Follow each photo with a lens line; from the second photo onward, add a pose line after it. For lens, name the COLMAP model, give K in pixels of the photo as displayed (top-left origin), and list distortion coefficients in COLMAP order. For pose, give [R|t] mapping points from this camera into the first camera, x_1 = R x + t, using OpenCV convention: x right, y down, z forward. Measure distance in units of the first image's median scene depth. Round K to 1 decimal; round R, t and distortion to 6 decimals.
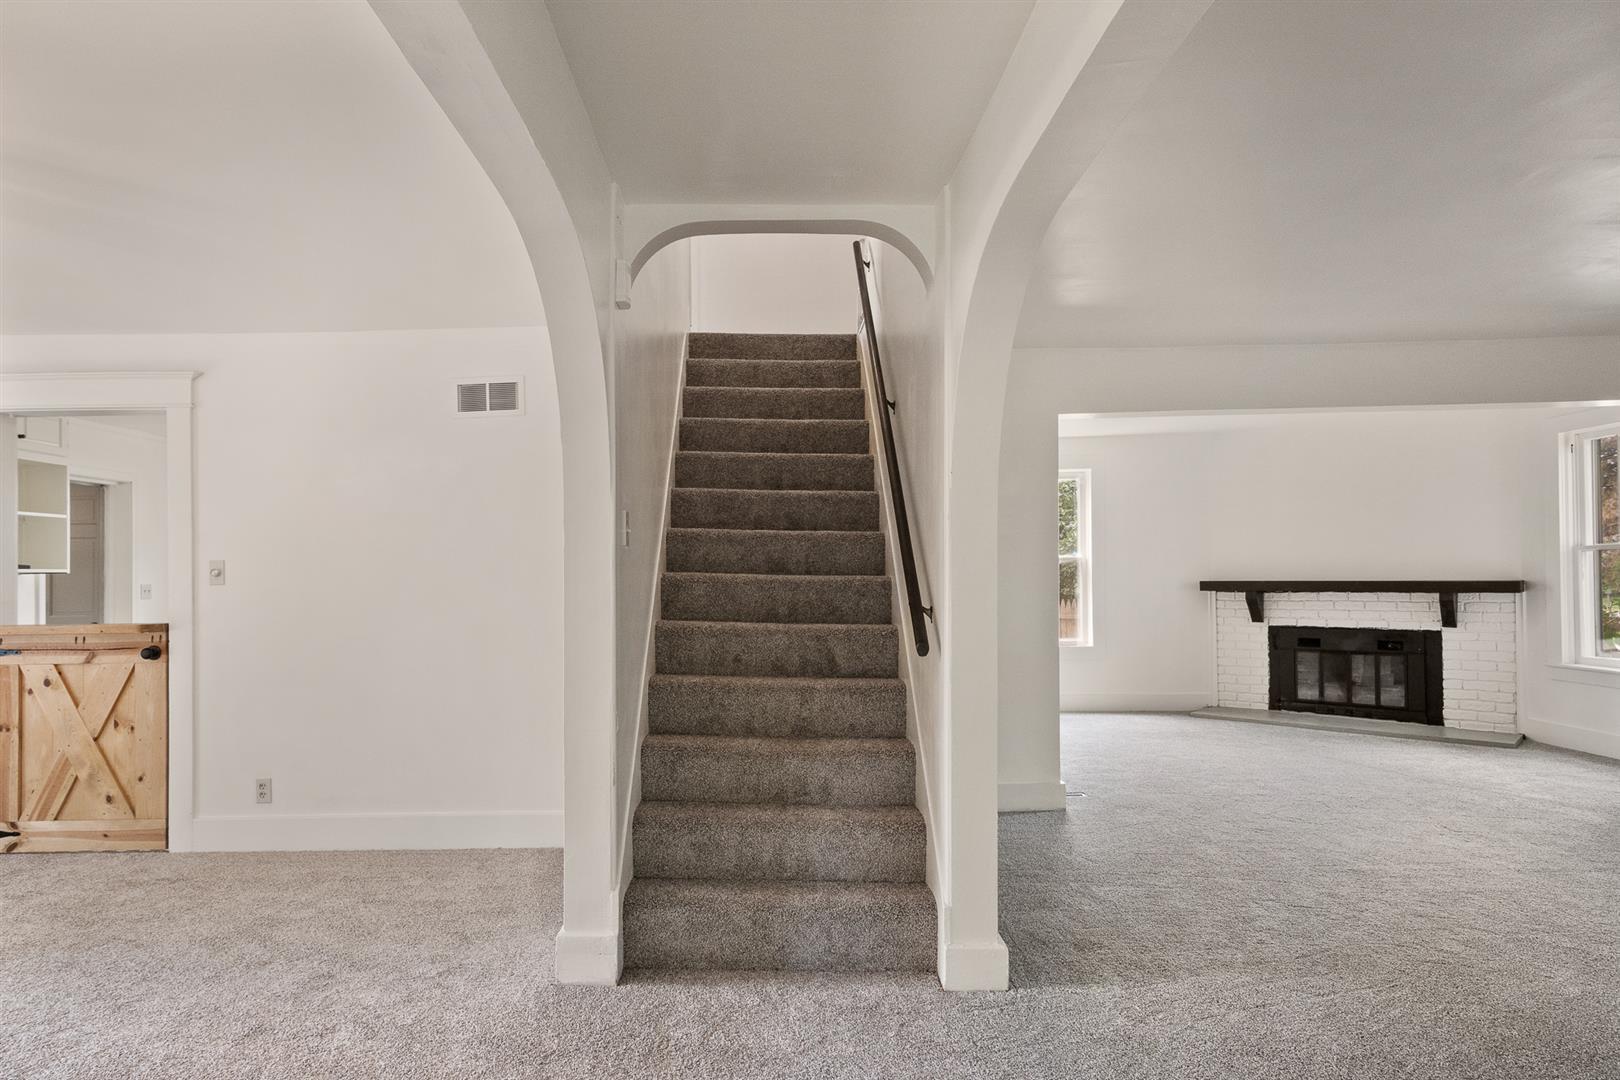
lens RADIAL K [[872.6, 0, 782.5], [0, 872.6, 571.8], [0, 0, 1]] dist [0.004209, 0.001940]
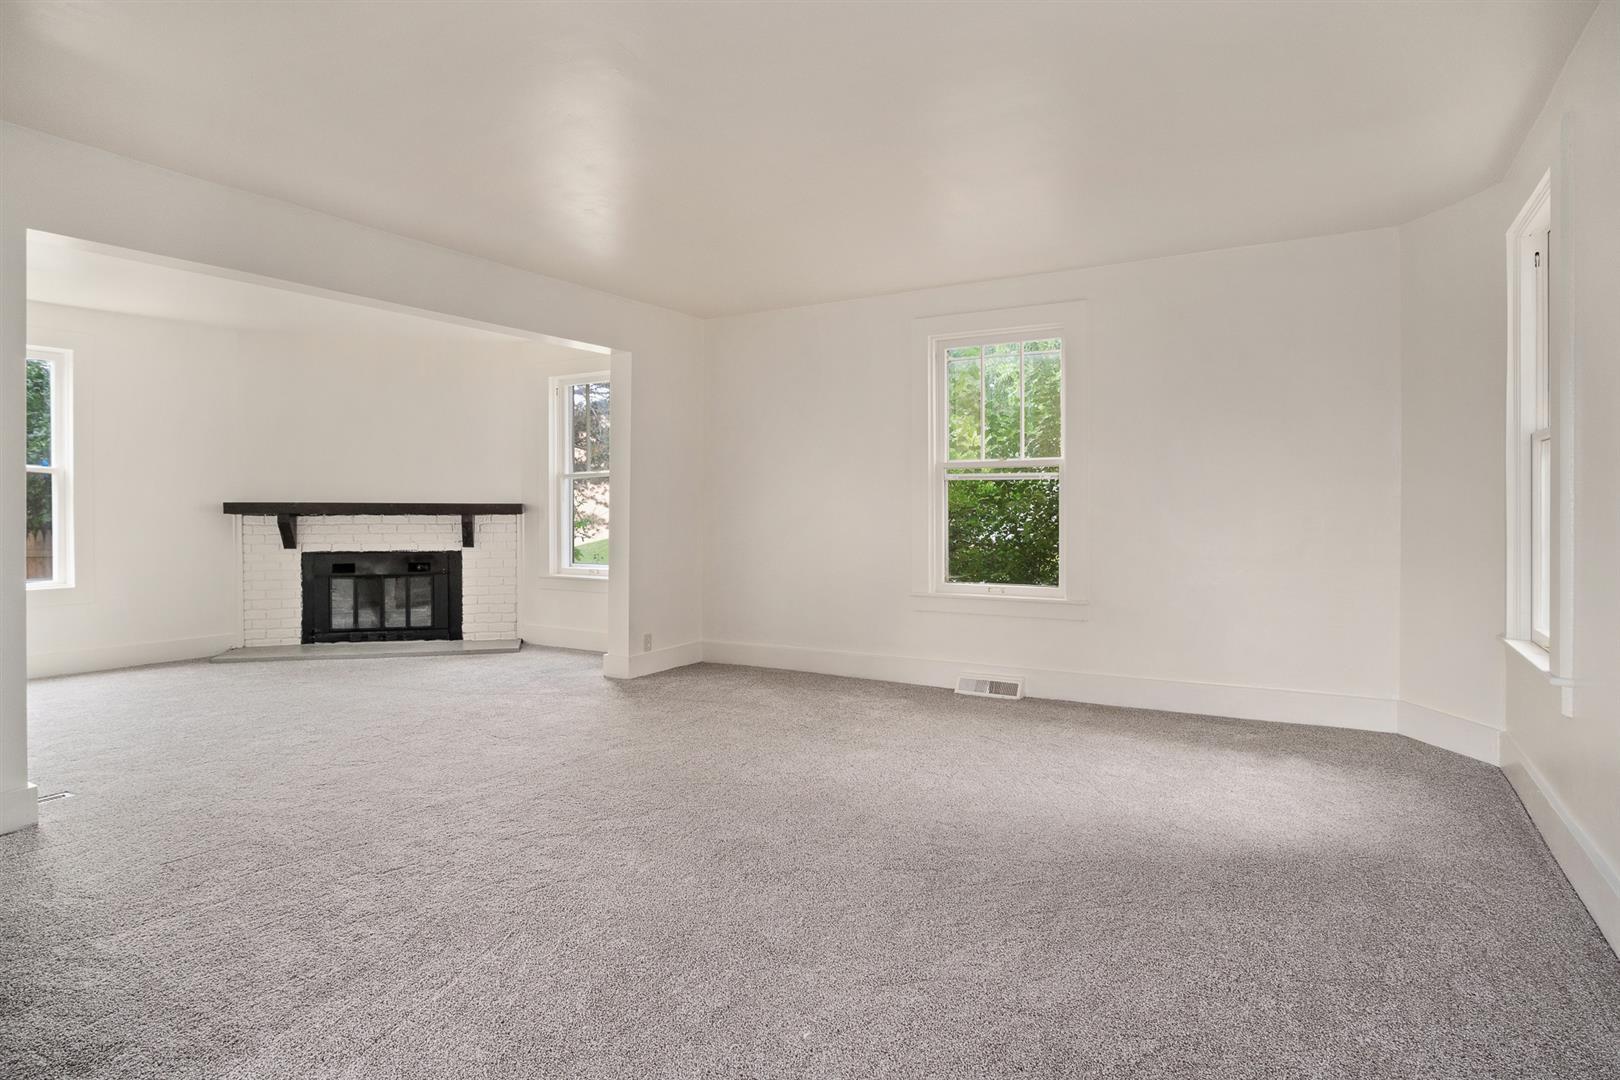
lens RADIAL K [[913.2, 0, 794.2], [0, 913.2, 518.4], [0, 0, 1]] dist [-0.026467, 0.009947]
pose [[0.522586, -0.002153, 0.852584, 0.043358], [-0.011781, 0.999883, 0.009746, 0.025958], [-0.852505, -0.015137, 0.522500, 0.161540]]
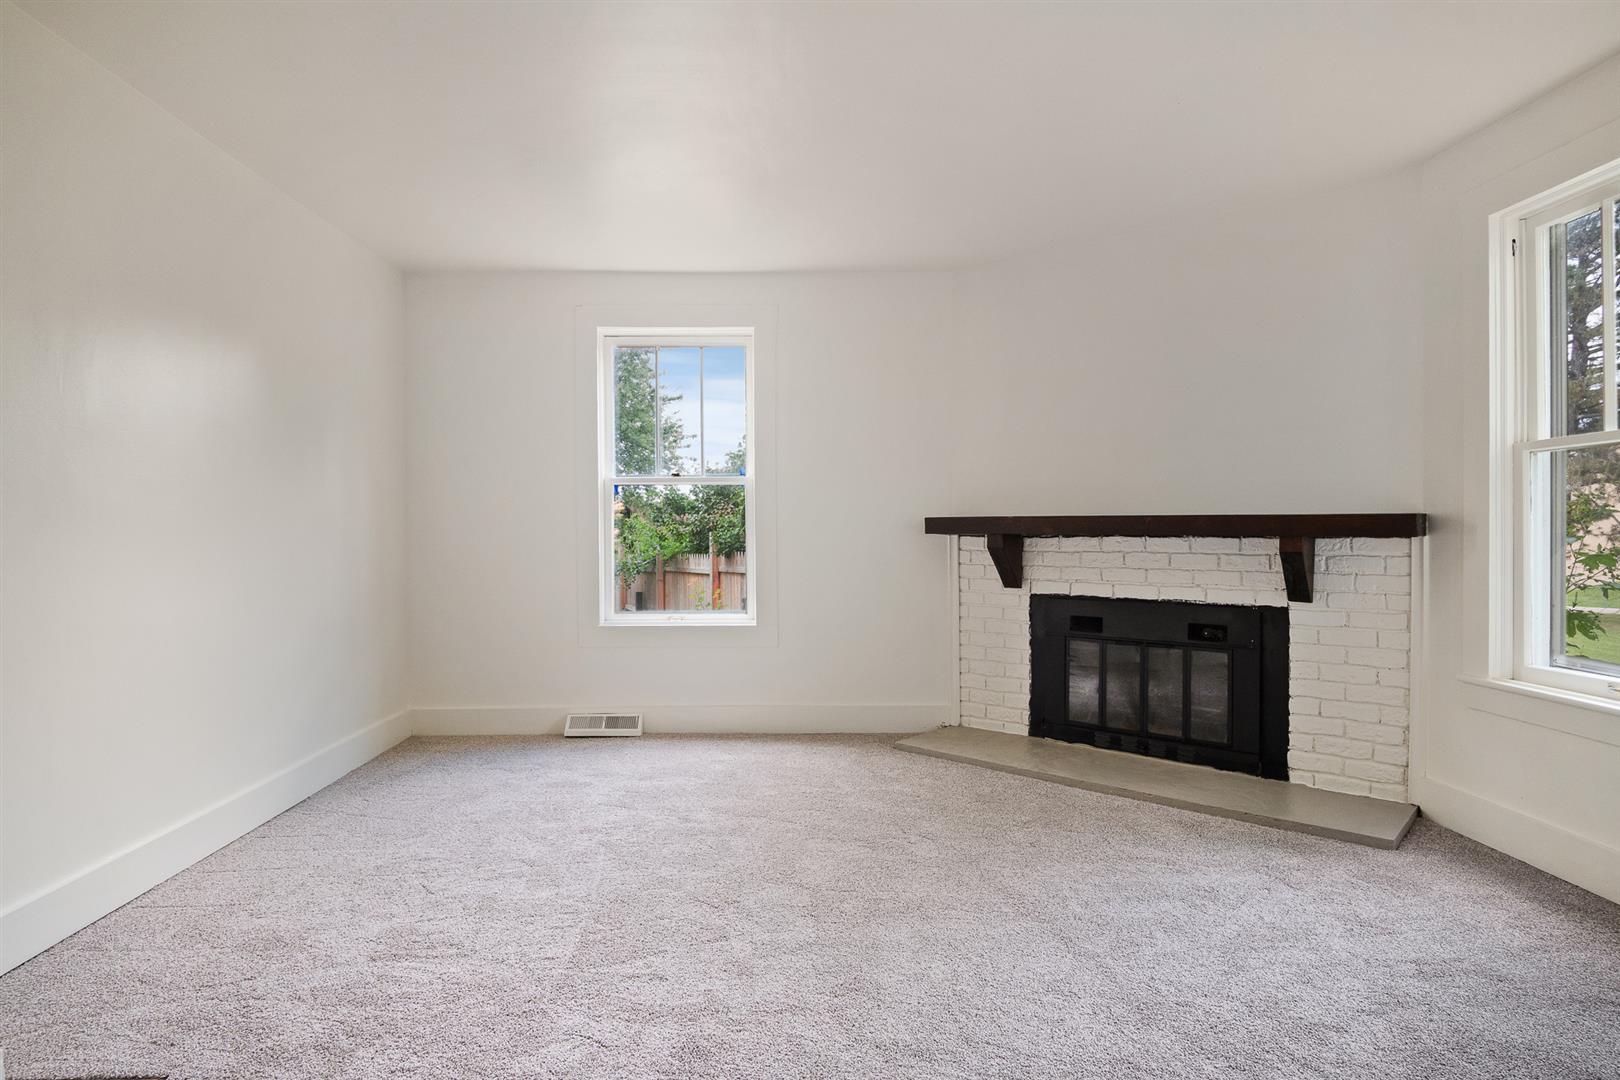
lens RADIAL K [[886.8, 0, 811.8], [0, 886.8, 537.8], [0, 0, 1]] dist [-0.018220, 0.001198]
pose [[0.998818, 0.010401, 0.047487, 0.895848], [-0.011097, 0.999834, 0.014419, 0.039989], [-0.047329, -0.014929, 0.998768, 0.970545]]
